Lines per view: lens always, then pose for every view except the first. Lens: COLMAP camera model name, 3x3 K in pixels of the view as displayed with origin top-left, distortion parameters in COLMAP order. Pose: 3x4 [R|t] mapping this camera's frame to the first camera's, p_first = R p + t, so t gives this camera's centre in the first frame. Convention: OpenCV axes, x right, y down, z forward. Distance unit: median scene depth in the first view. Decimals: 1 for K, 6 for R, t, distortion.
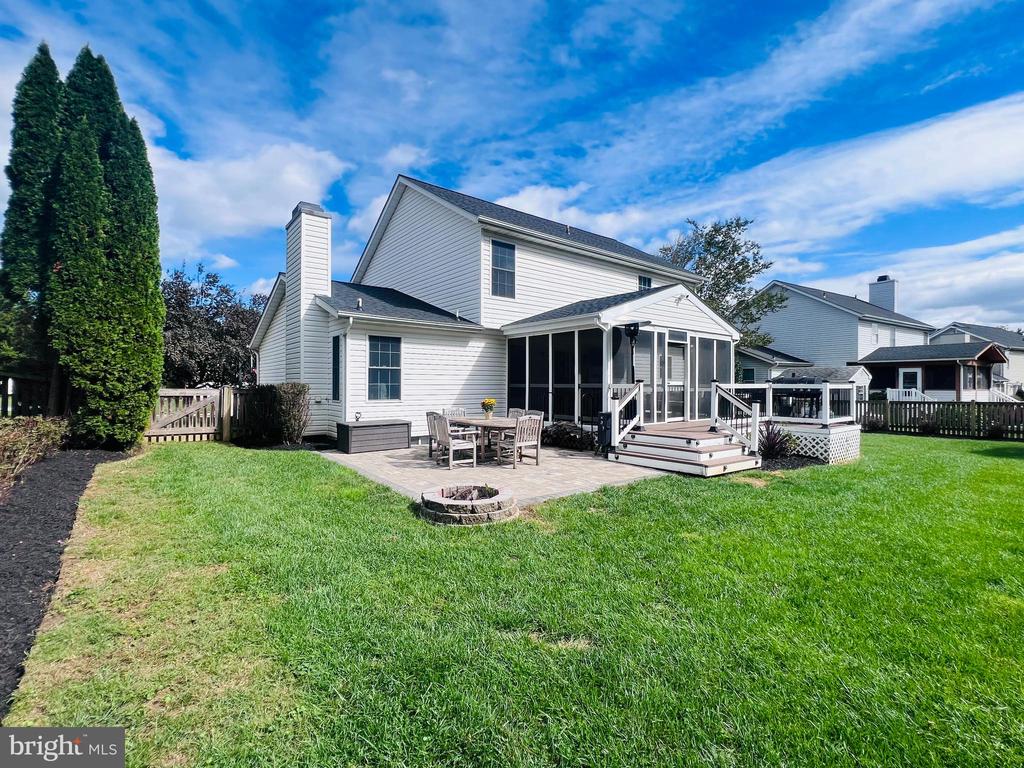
lens RADIAL K [[463.4, 0, 500.6], [0, 463.4, 380.2], [0, 0, 1]] dist [0.000801, 0.001798]
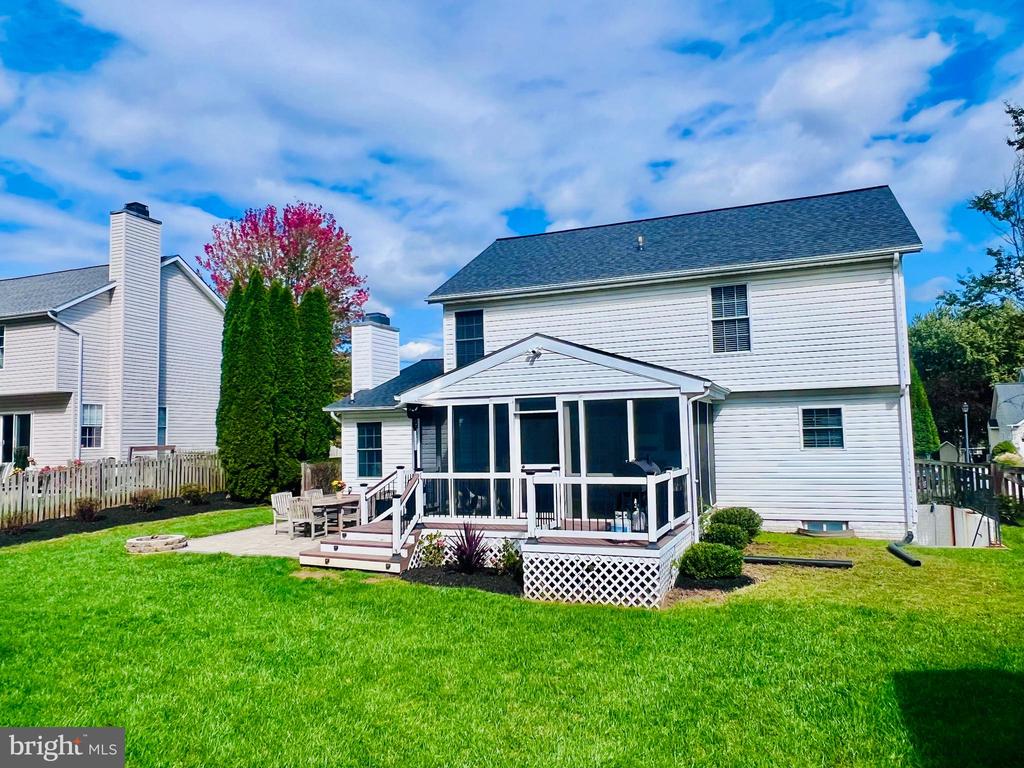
lens RADIAL K [[706.5, 0, 512.2], [0, 706.5, 383.0], [0, 0, 1]] dist [0.005000, -0.004604]
pose [[0.496968, -0.081137, -0.863968, 1.439848], [0.031660, 0.996652, -0.075386, -0.046628], [0.867191, 0.010111, 0.497872, 0.412912]]
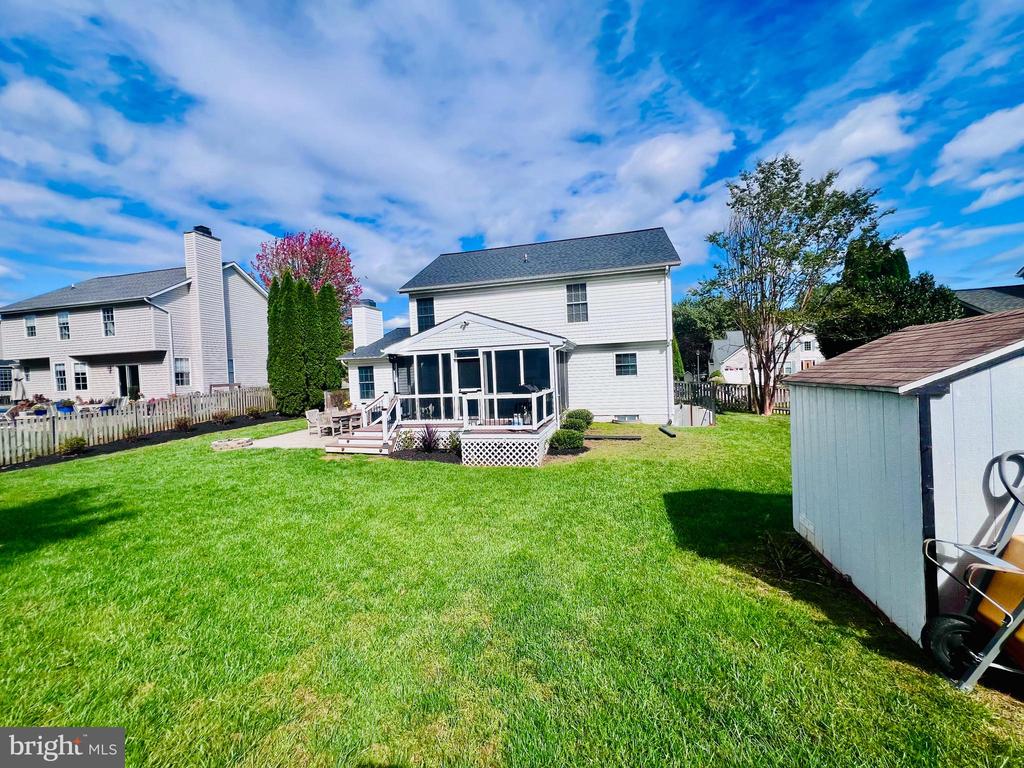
lens RADIAL K [[407.1, 0, 507.7], [0, 407.1, 379.8], [0, 0, 1]] dist [0.002029, -0.000049]
pose [[0.608891, -0.014493, -0.793121, 1.424878], [0.052411, 0.998383, 0.021993, -0.043429], [0.791520, -0.054960, 0.608667, 0.418939]]
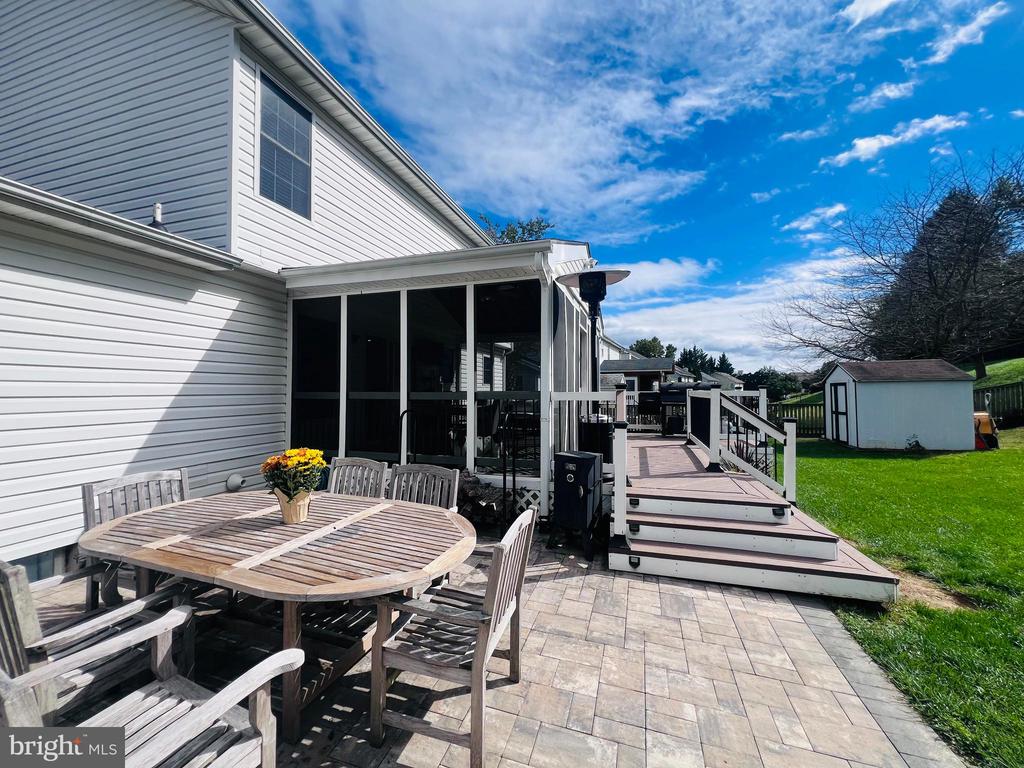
lens RADIAL K [[407.1, 0, 506.3], [0, 407.1, 380.2], [0, 0, 1]] dist [0.002029, -0.000049]
pose [[0.825301, 0.009337, 0.564616, -0.049016], [-0.000641, 0.999878, -0.015598, 0.001939], [-0.564693, 0.012511, 0.825206, 0.601012]]
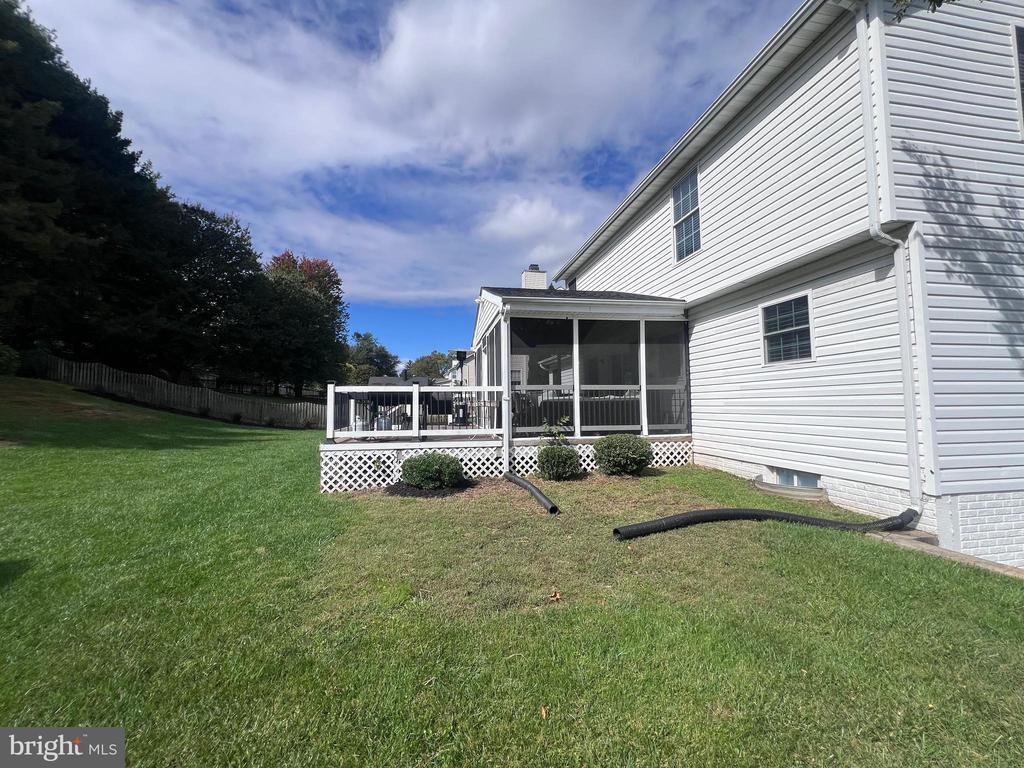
lens RADIAL K [[407.1, 0, 512.3], [0, 407.1, 382.0], [0, 0, 1]] dist [0.002029, -0.000049]
pose [[-0.458249, -0.046477, -0.887608, 1.180492], [0.018702, 0.997907, -0.061908, 0.045752], [0.888627, -0.044969, -0.456421, 1.518982]]
